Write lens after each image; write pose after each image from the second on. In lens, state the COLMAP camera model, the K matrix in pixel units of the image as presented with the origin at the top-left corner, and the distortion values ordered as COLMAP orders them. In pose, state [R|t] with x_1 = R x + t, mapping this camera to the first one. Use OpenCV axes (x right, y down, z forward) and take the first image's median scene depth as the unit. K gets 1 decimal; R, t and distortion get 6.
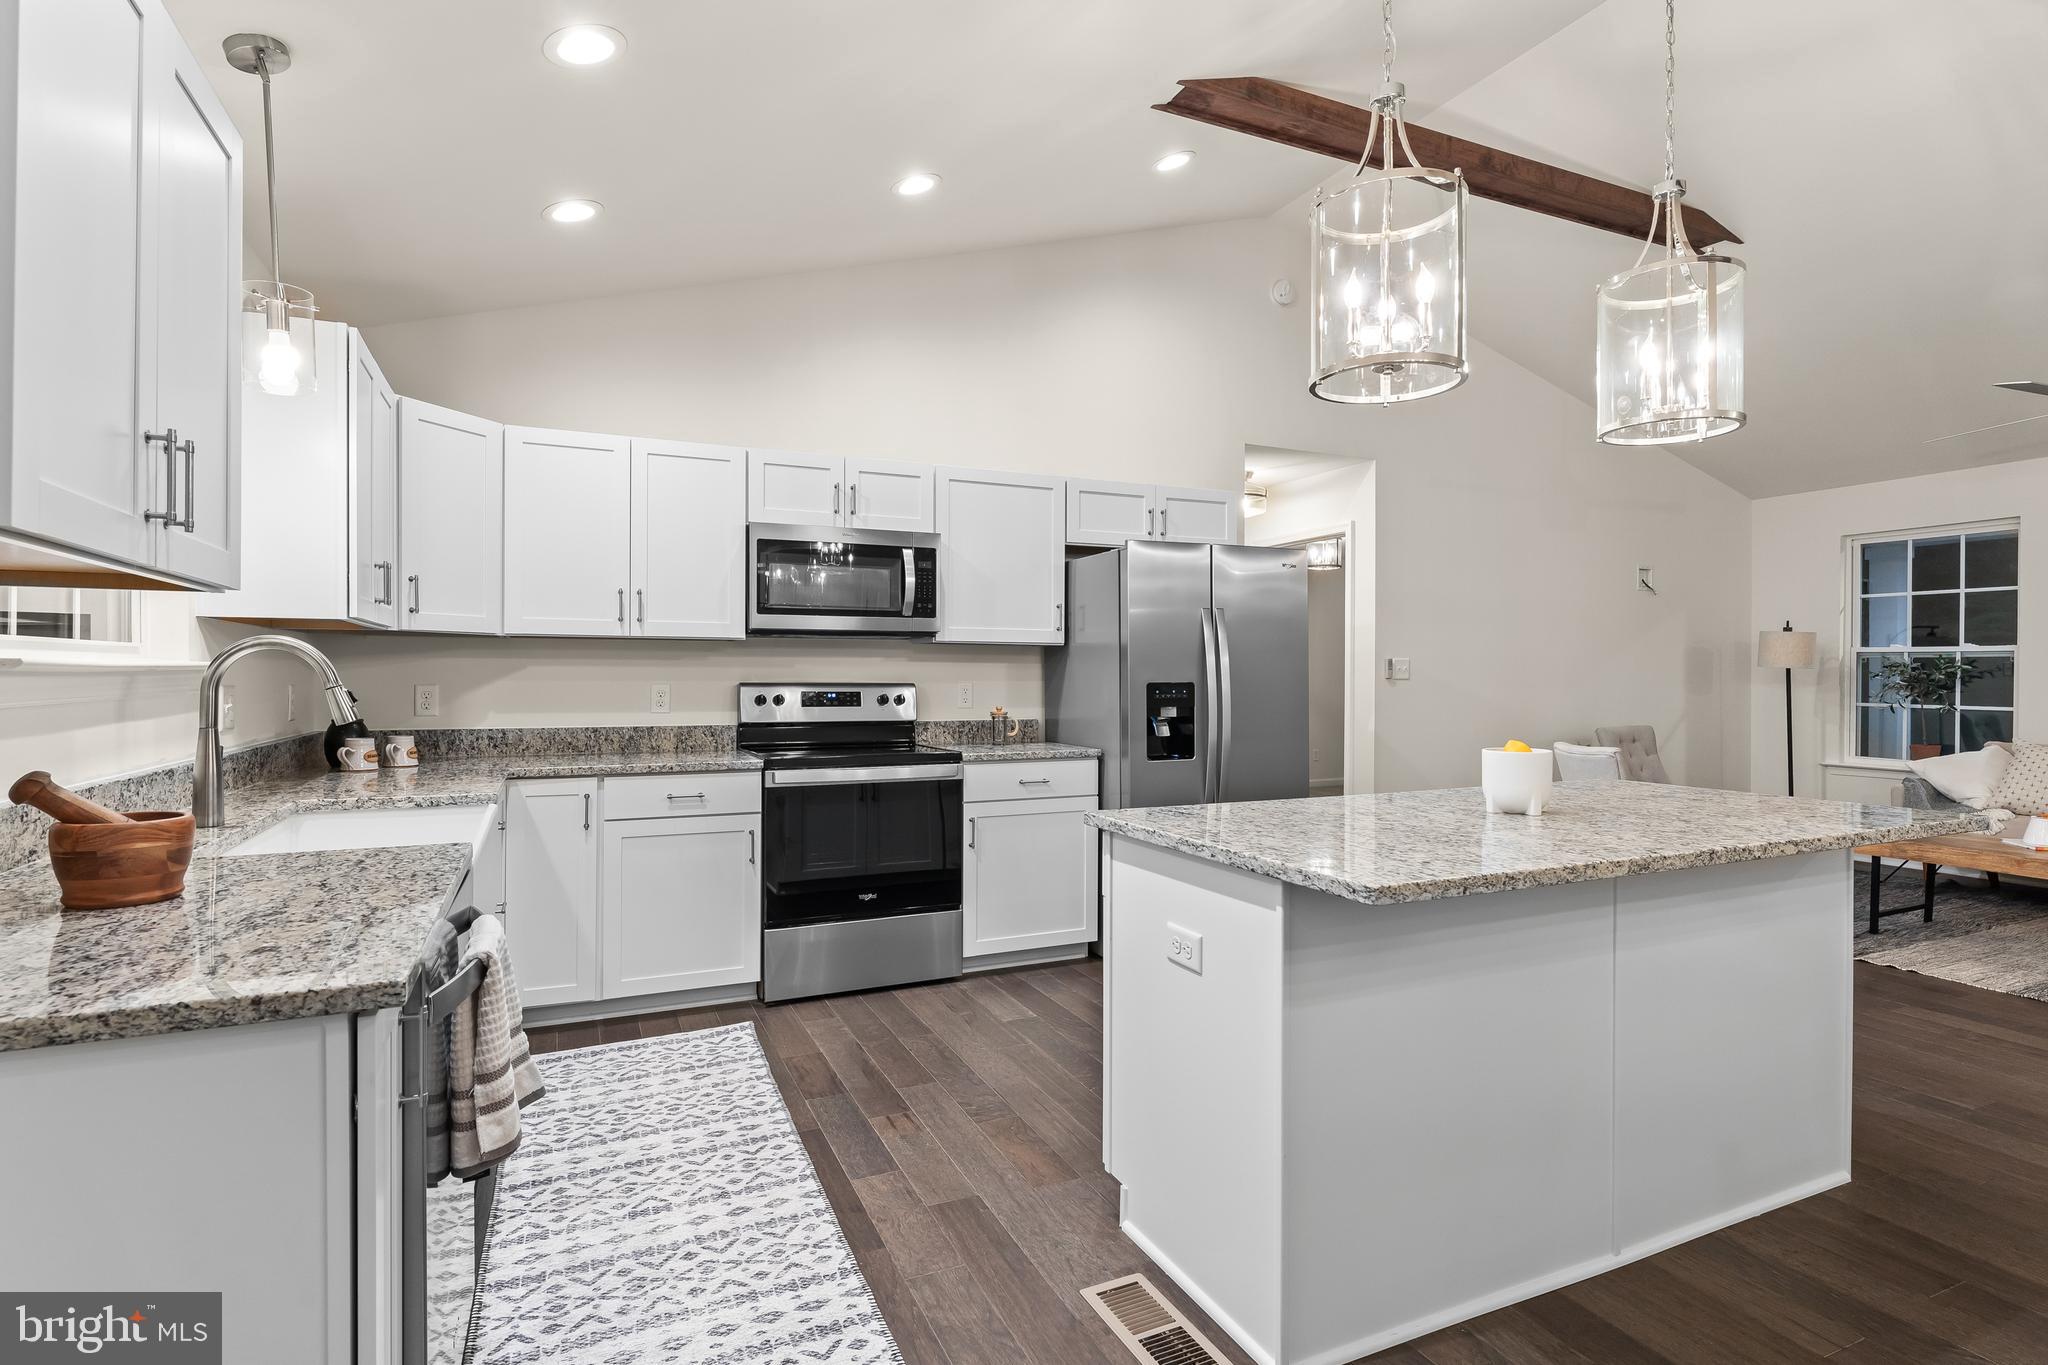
lens RADIAL K [[1010.7, 0, 993.2], [0, 1010.7, 677.9], [0, 0, 1]] dist [0.000016, -0.000433]
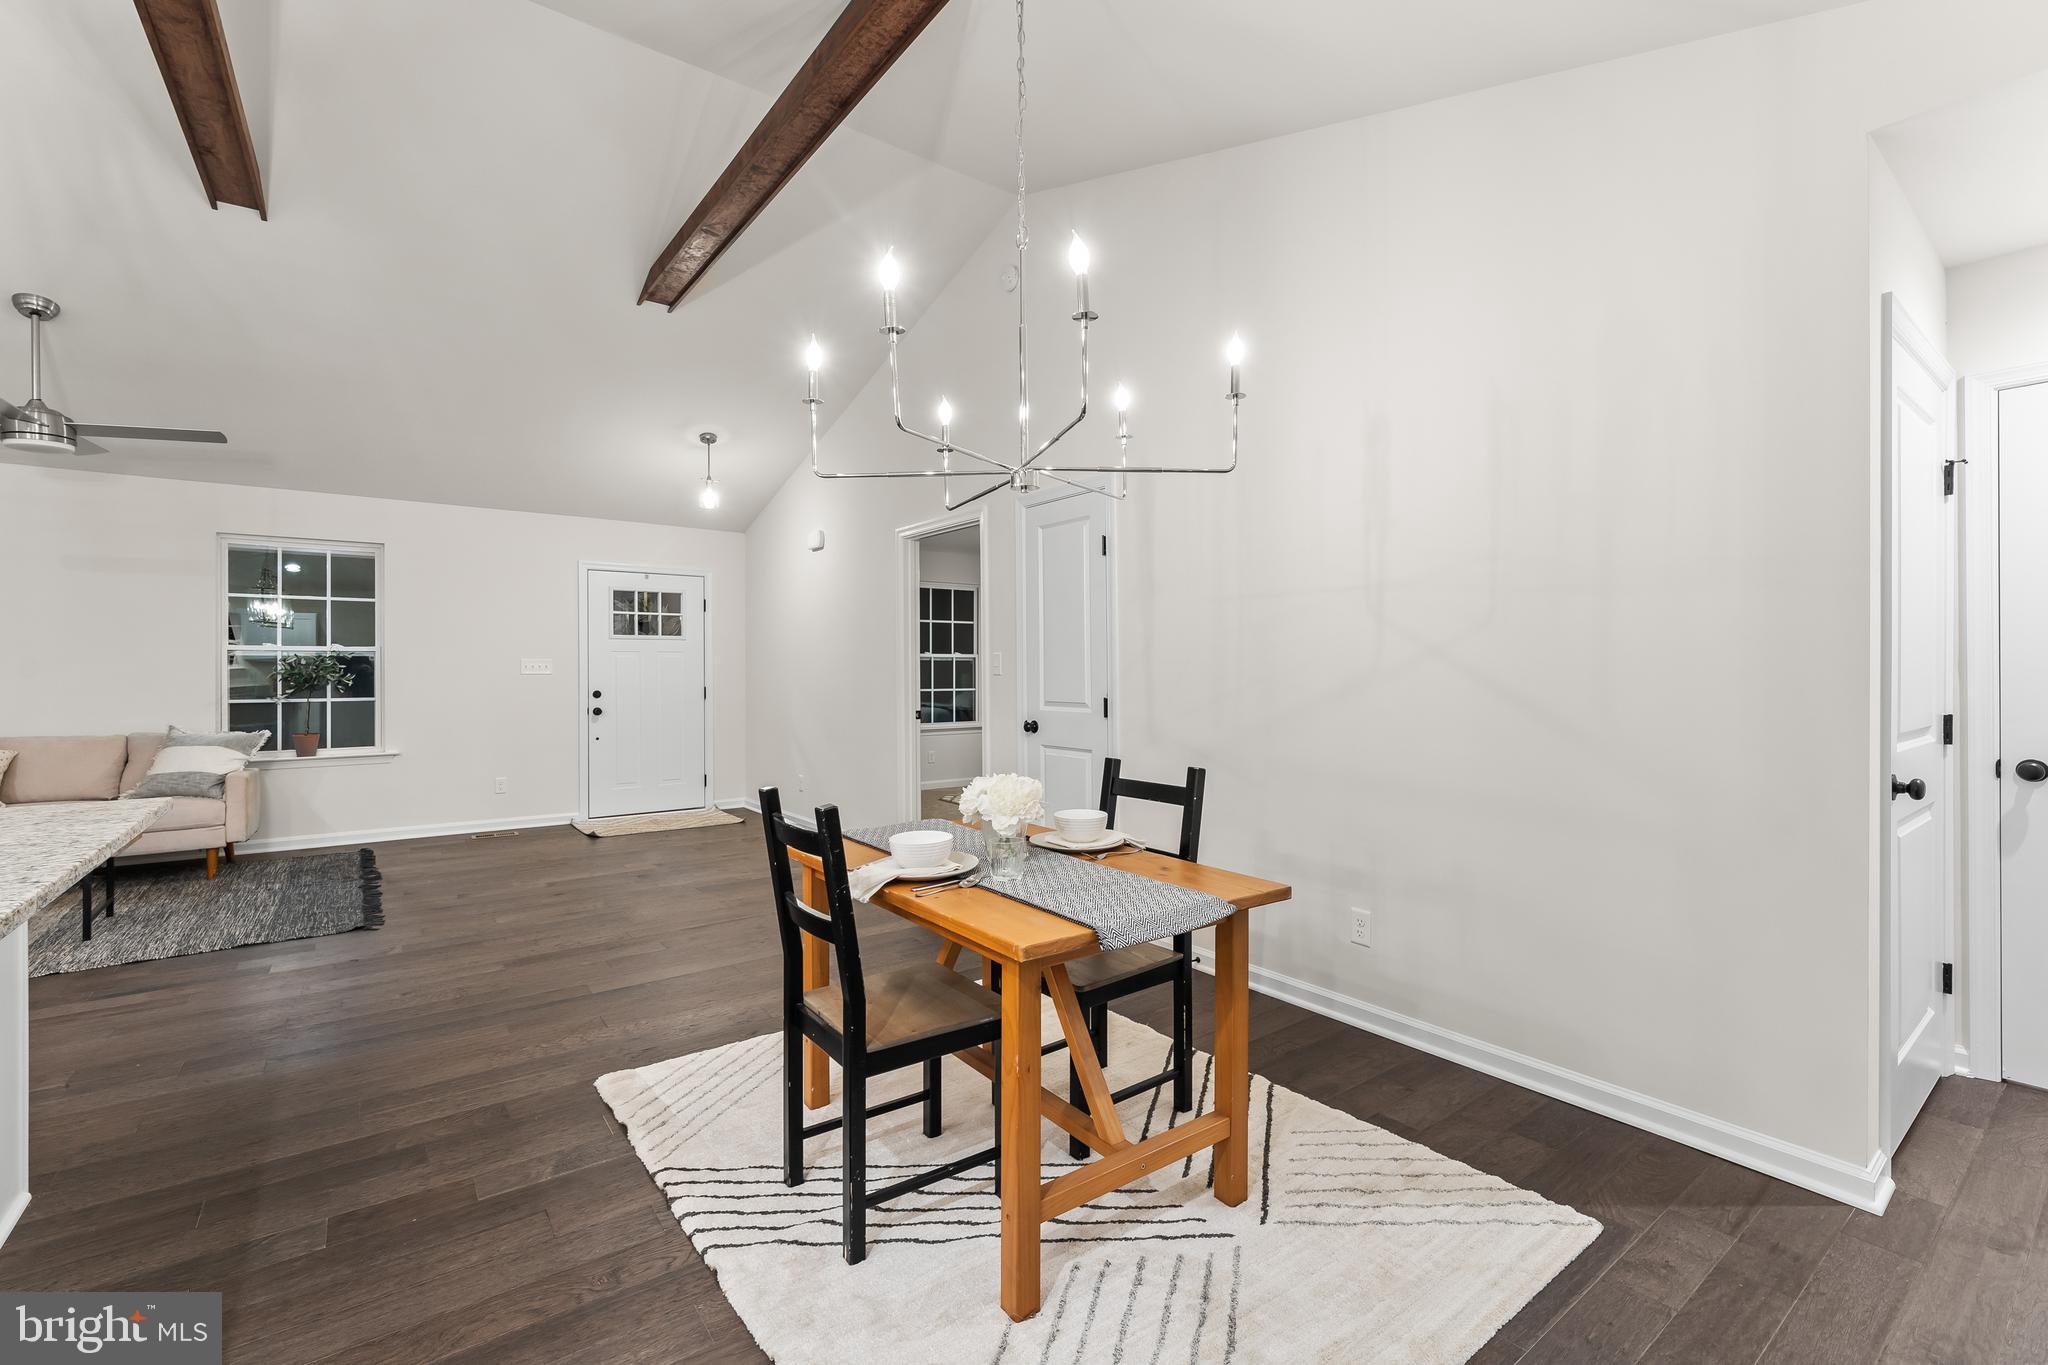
lens RADIAL K [[898.4, 0, 1060.4], [0, 898.4, 666.5], [0, 0, 1]] dist [0.005510, -0.000482]
pose [[-0.246435, 0.002662, 0.969156, -0.143469], [0.006845, 0.999976, -0.001006, -0.000870], [-0.969135, 0.006386, -0.246447, 0.161922]]
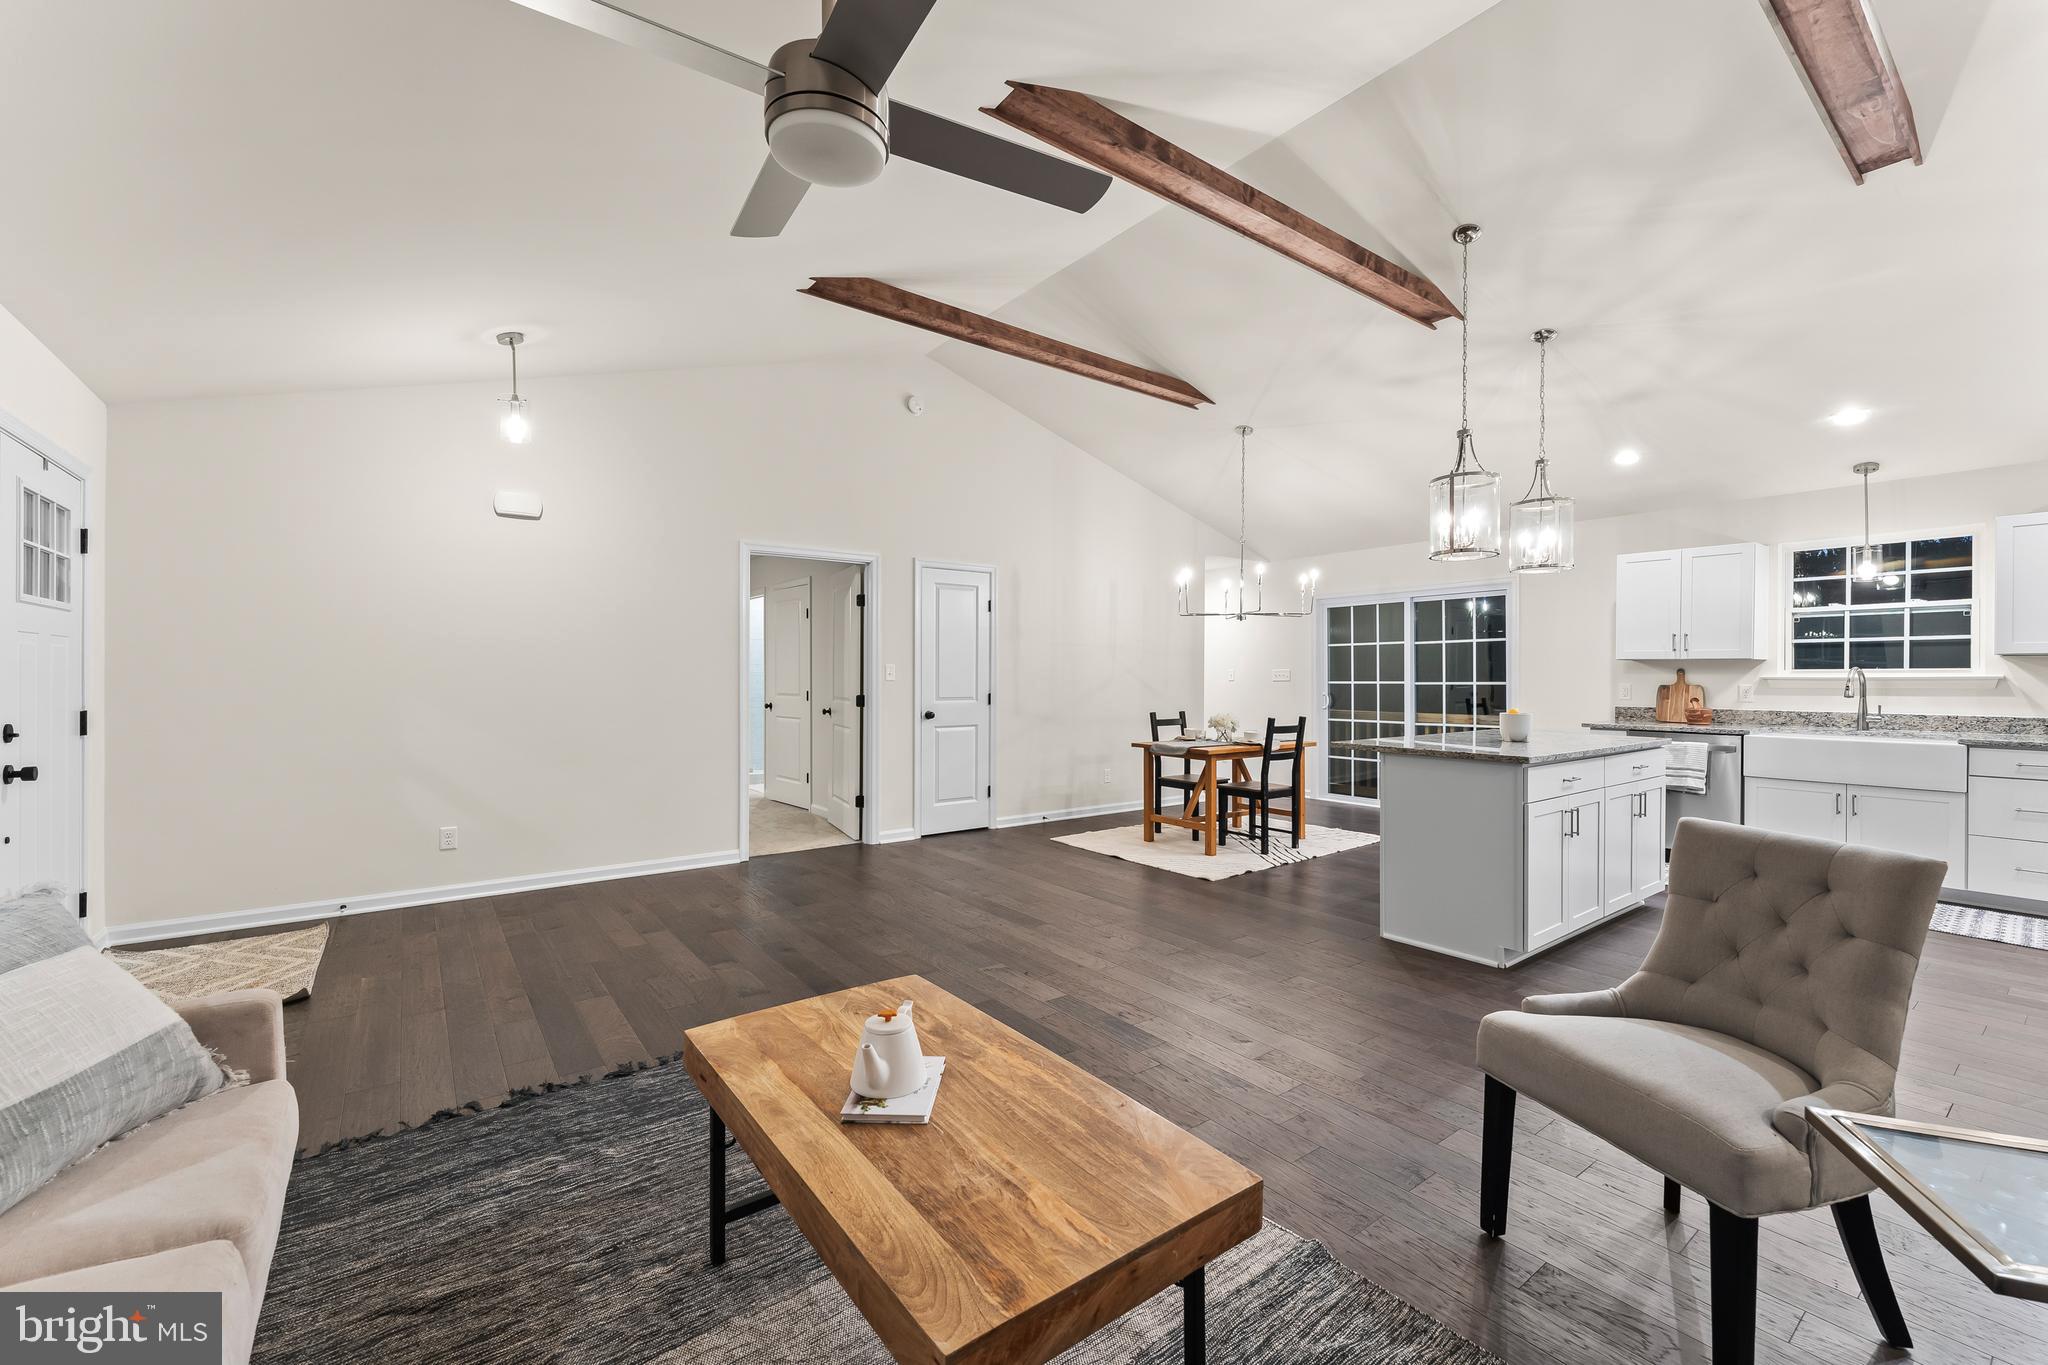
lens RADIAL K [[824.8, 0, 1028.0], [0, 824.8, 680.5], [0, 0, 1]] dist [0.001498, 0.000347]
pose [[-0.972573, -0.005192, -0.232541, 1.161003], [-0.006883, 0.999955, 0.006461, -0.001244], [0.232497, 0.007884, -0.972565, 1.469114]]
